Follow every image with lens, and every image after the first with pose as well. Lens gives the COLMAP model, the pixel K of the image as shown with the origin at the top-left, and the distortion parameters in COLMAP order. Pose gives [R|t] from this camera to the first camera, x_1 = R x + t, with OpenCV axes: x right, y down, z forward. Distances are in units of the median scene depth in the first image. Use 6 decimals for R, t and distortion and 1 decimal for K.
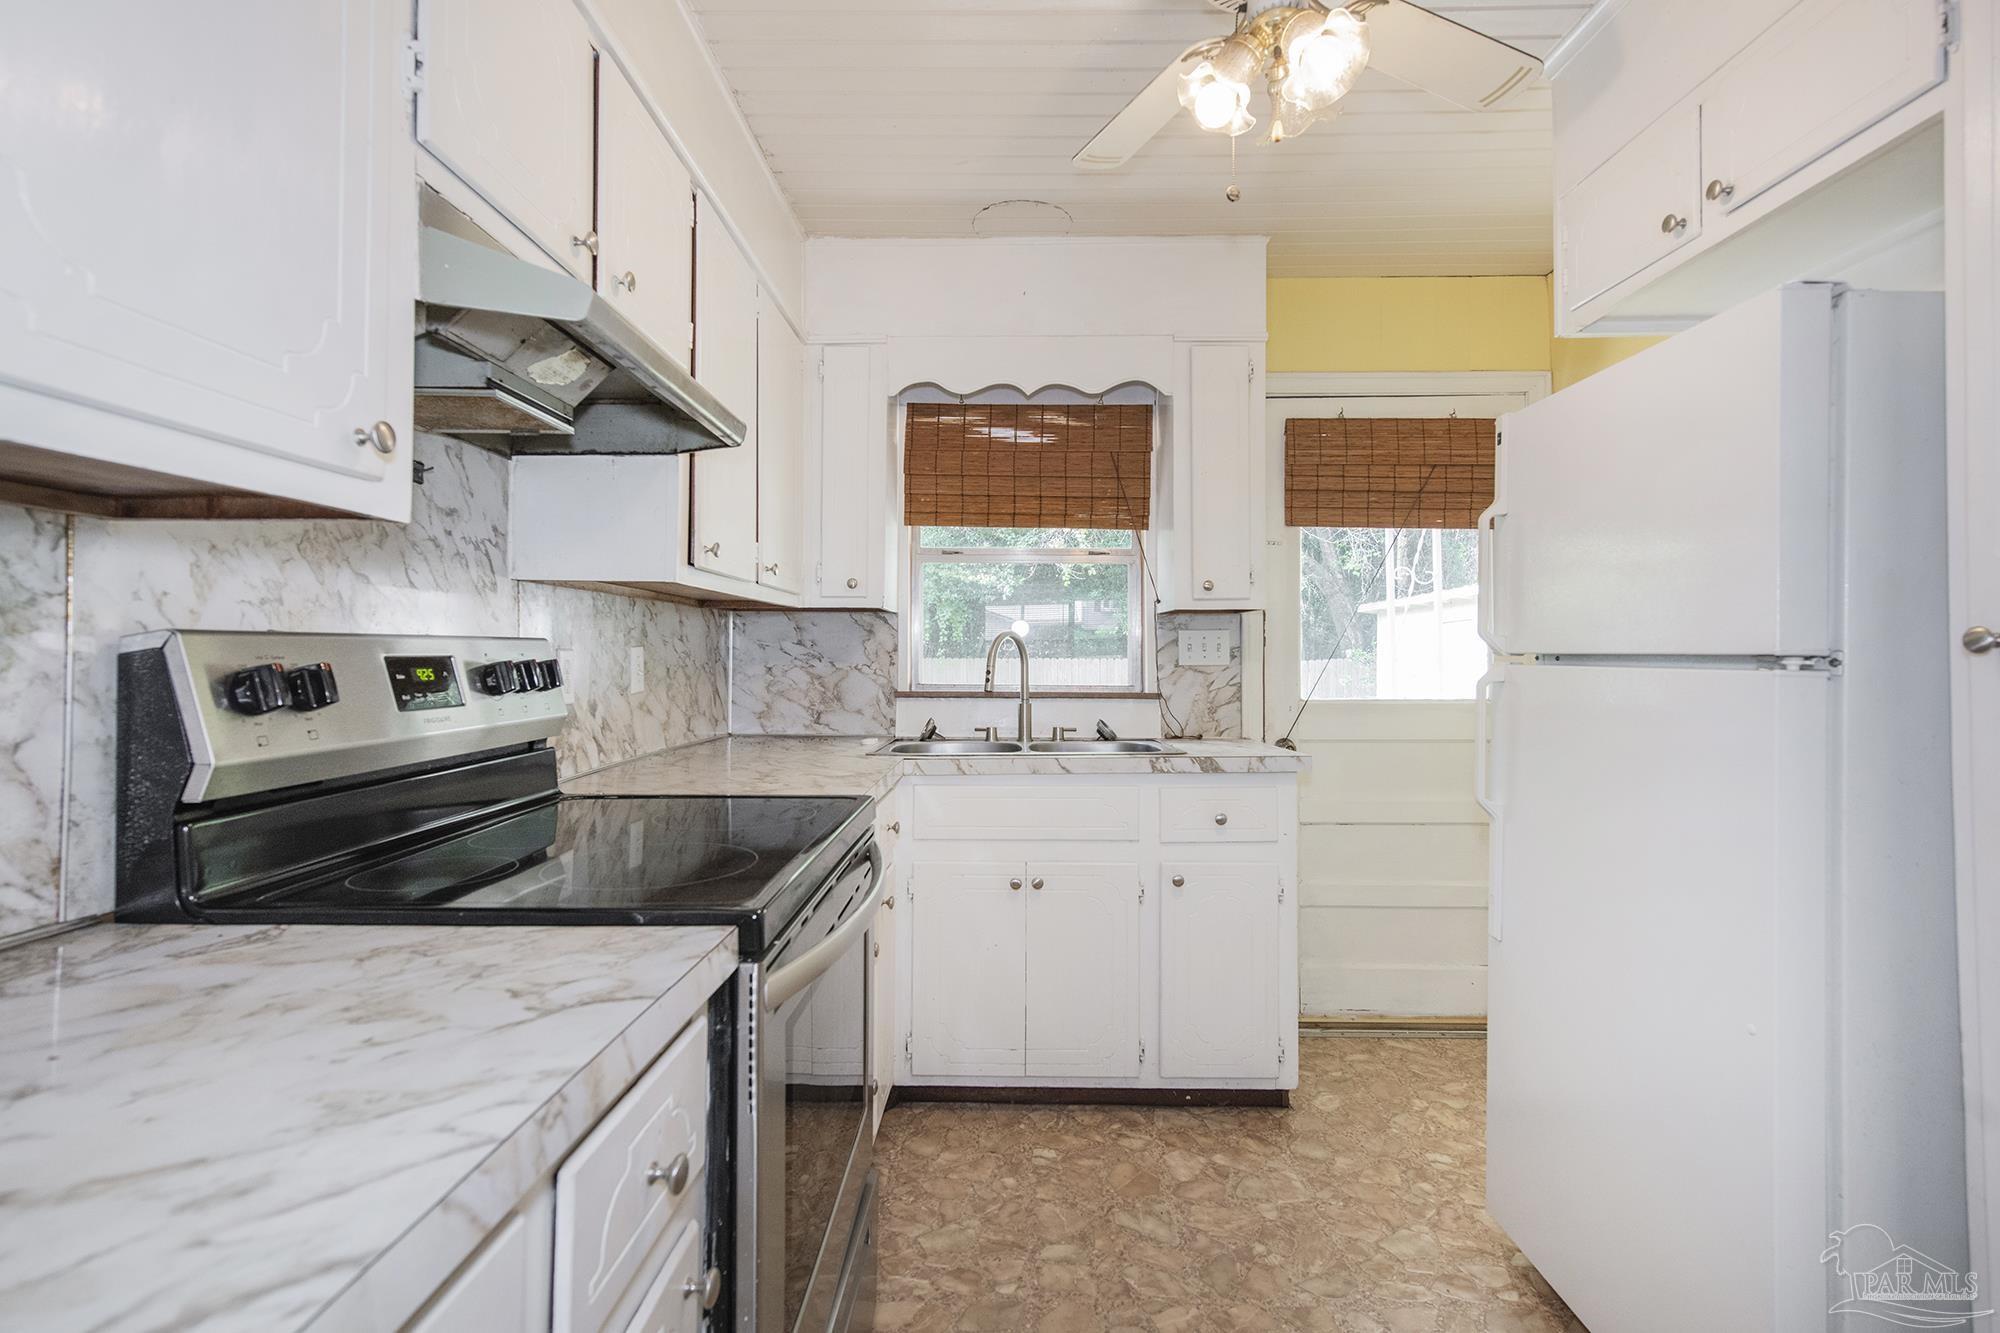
lens RADIAL K [[953.8, 0, 1007.6], [0, 953.8, 635.3], [0, 0, 1]] dist [0.012505, -0.000415]
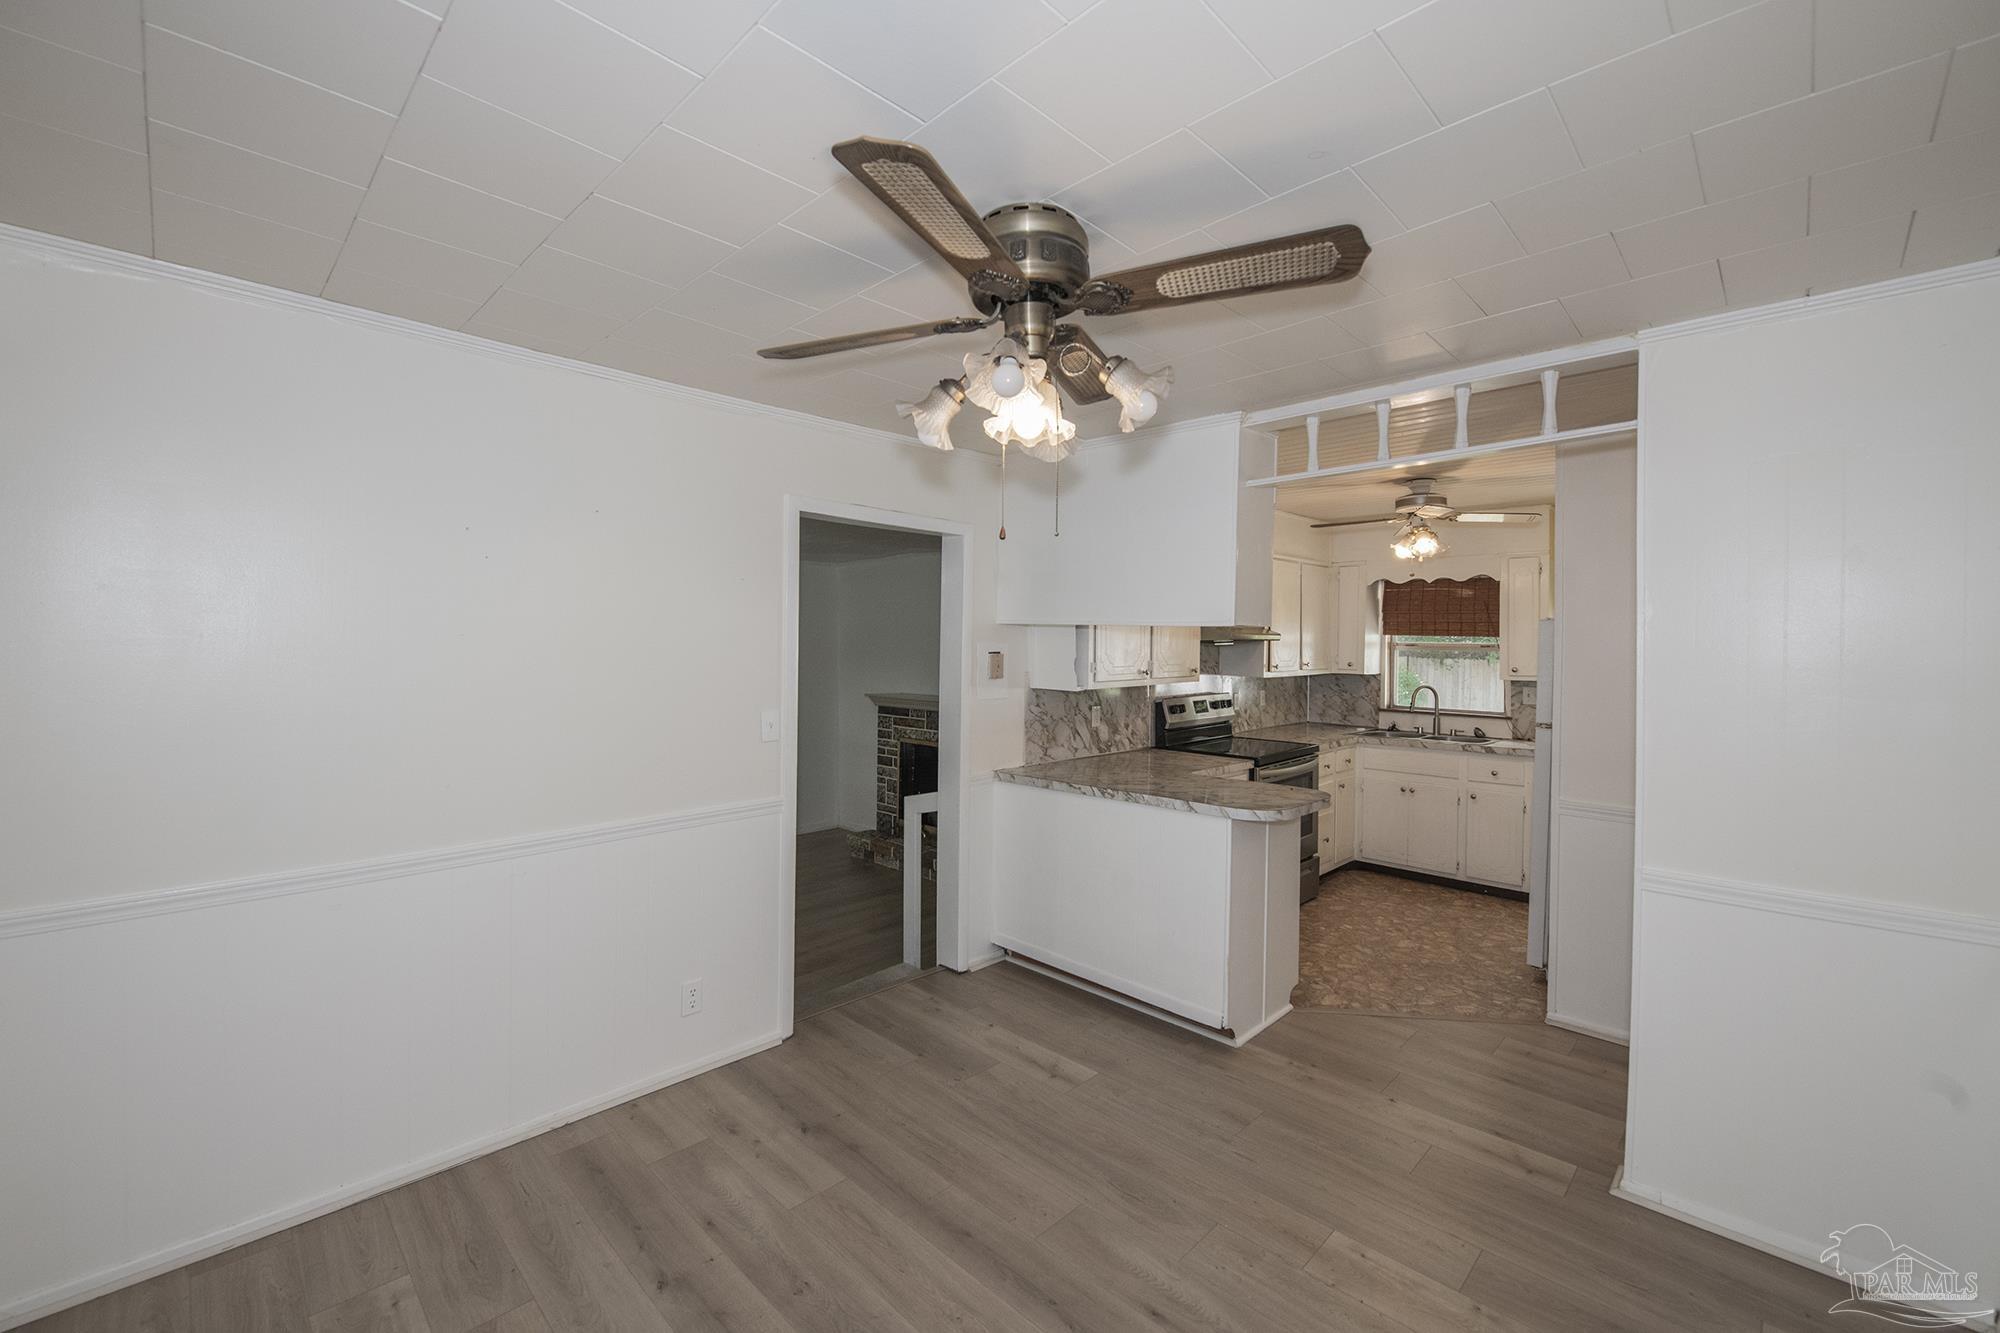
lens RADIAL K [[828.3, 0, 1001.9], [0, 828.3, 647.1], [0, 0, 1]] dist [-0.002602, -0.000179]
pose [[0.721553, 0.011476, -0.692264, 0.852325], [0.007641, 0.999670, 0.024537, -0.202699], [0.692317, -0.022995, 0.721227, -1.482359]]
